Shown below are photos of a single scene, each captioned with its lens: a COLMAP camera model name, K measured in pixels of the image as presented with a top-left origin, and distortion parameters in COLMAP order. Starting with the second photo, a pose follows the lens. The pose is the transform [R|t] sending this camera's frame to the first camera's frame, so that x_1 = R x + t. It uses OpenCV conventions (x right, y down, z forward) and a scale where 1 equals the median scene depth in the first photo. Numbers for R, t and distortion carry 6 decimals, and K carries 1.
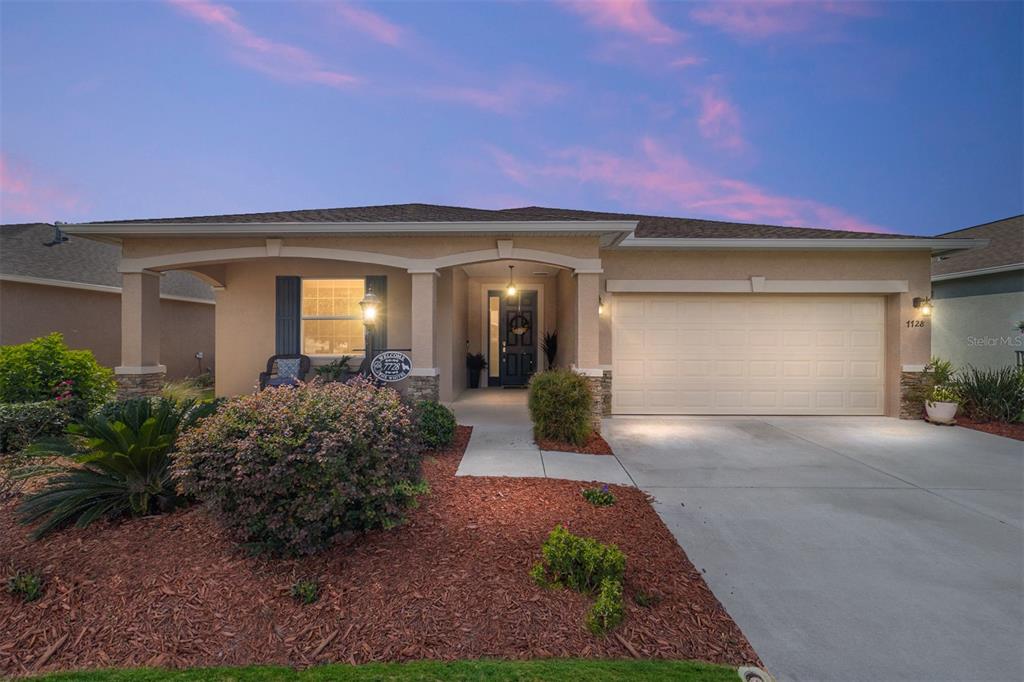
lens RADIAL K [[395.4, 0, 508.8], [0, 395.4, 338.2], [0, 0, 1]] dist [-0.019215, 0.009743]
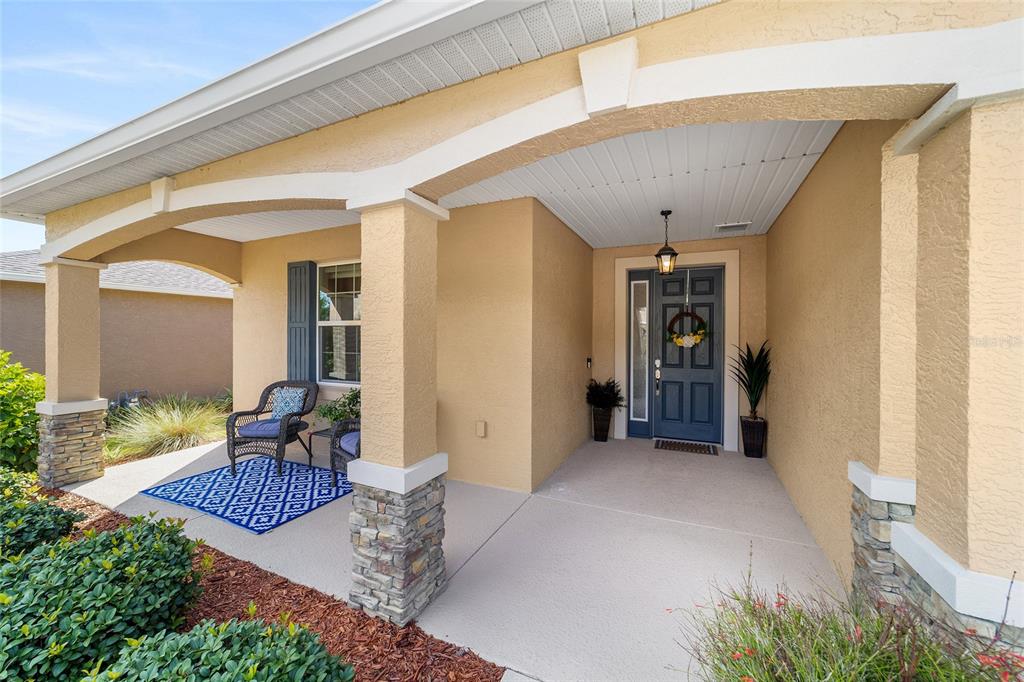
lens RADIAL K [[395.4, 0, 508.8], [0, 395.4, 338.2], [0, 0, 1]] dist [-0.019215, 0.009743]
pose [[0.914575, 0.002354, -0.404409, 0.021889], [-0.000694, 0.999991, 0.004251, -0.024793], [0.404415, -0.003607, 0.914568, 0.410590]]
